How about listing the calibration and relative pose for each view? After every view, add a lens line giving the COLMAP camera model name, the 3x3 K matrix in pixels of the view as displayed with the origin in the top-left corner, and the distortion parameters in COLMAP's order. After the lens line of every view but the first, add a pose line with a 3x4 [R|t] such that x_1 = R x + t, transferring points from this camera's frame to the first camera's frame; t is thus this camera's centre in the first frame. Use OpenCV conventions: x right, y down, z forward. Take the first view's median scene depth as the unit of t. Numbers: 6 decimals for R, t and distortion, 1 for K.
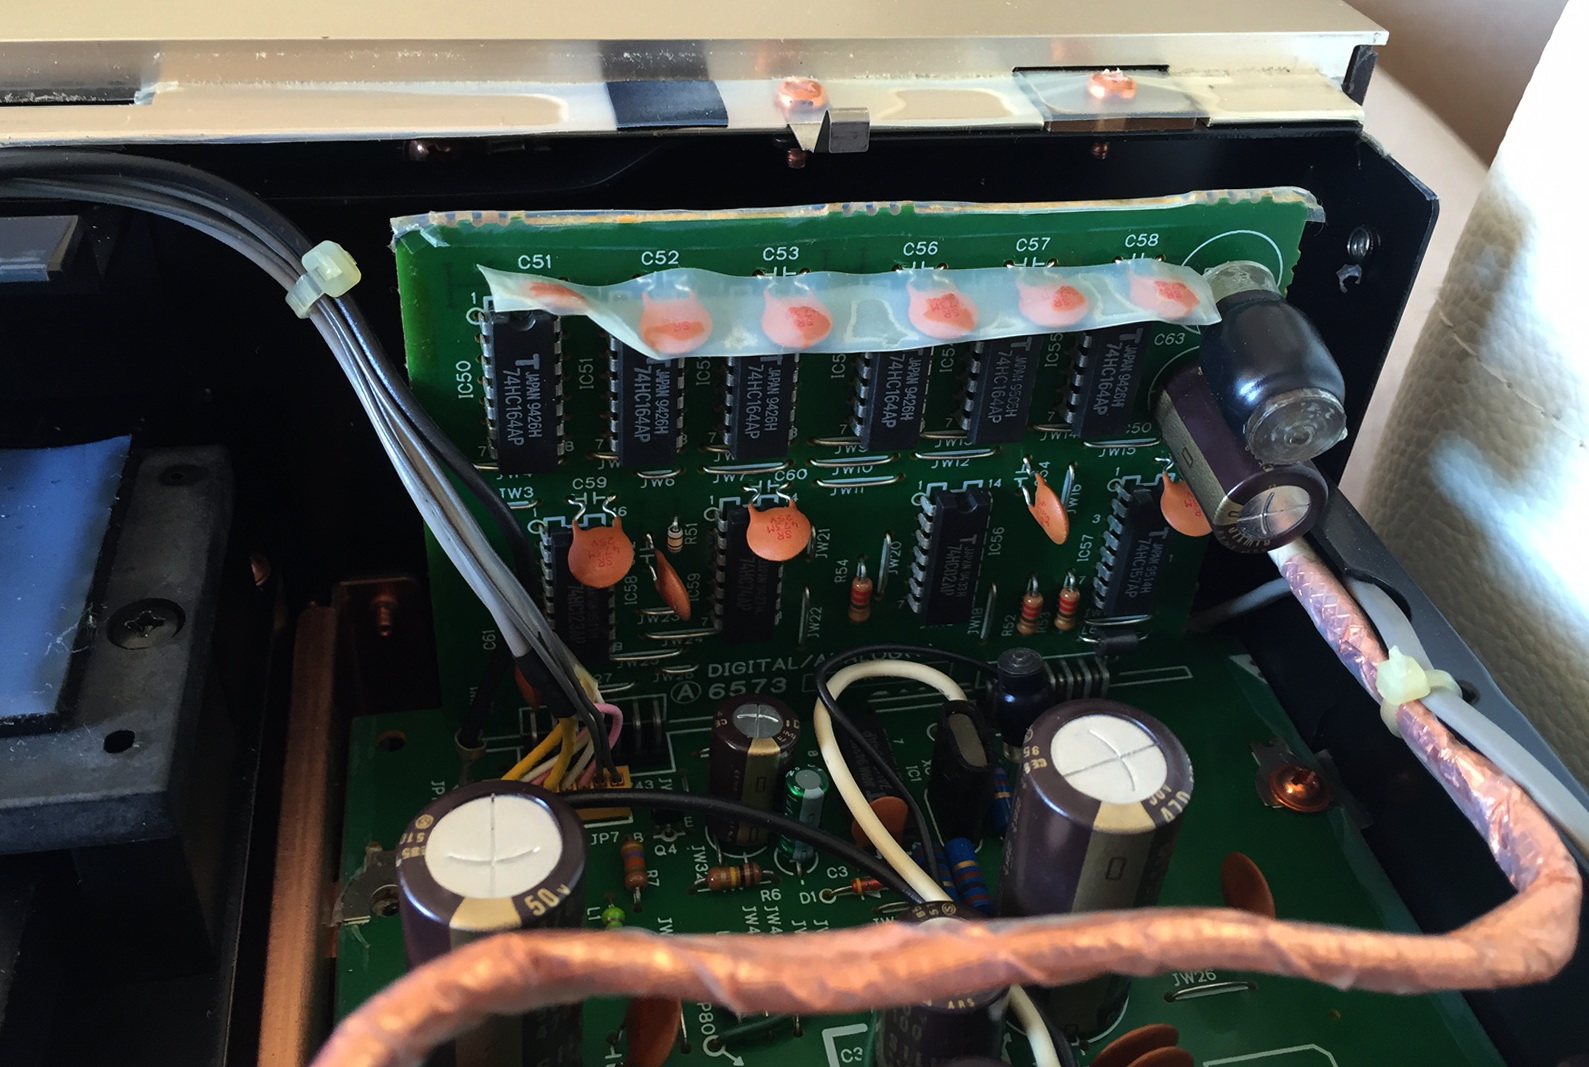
lens RADIAL K [[1419.7, 0, 781.3], [0, 1419.7, 478.5], [0, 0, 1]] dist [0.033174, 0.001349]
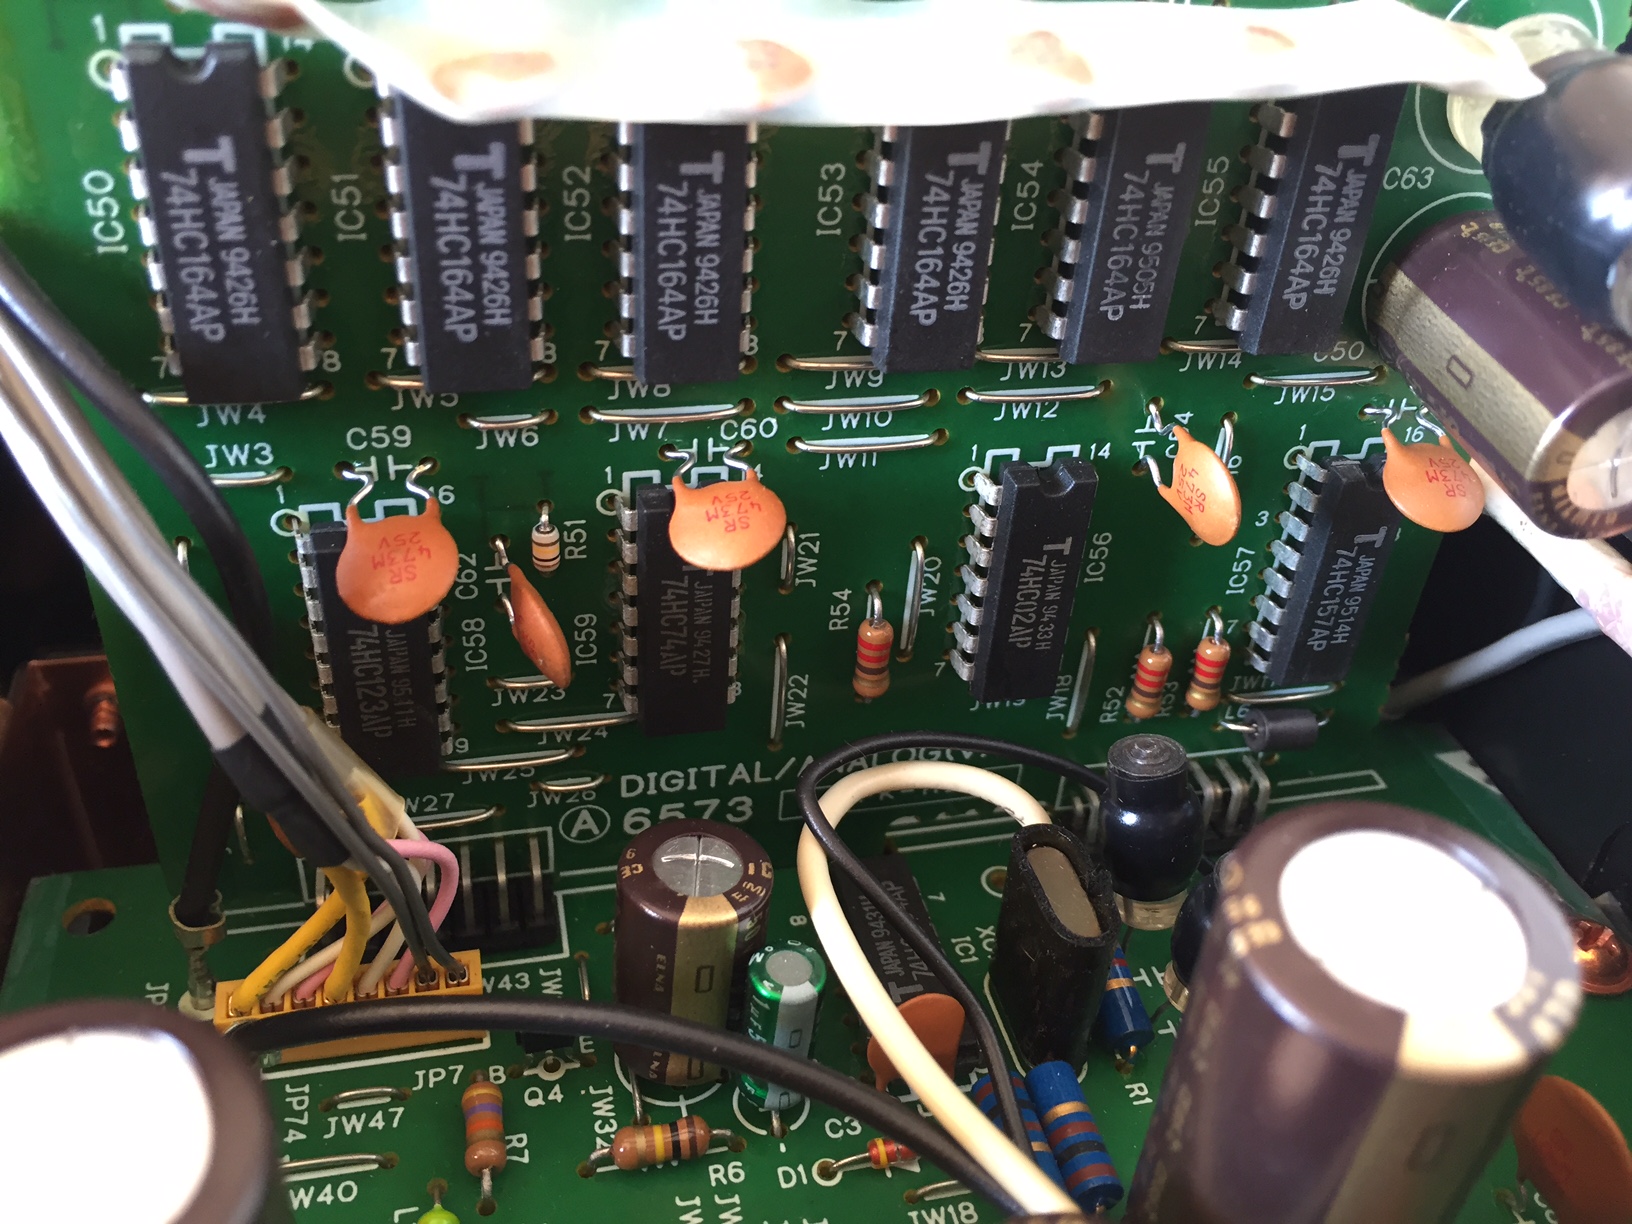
lens RADIAL K [[1520.5, 0, 816.0], [0, 1520.5, 612.0], [0, 0, 1]] dist [0.054697, -0.138260]
pose [[0.999299, -0.017983, 0.032849, 0.012155], [0.018184, 0.999818, -0.005818, 0.073207], [-0.032739, 0.006411, 0.999443, 0.388089]]
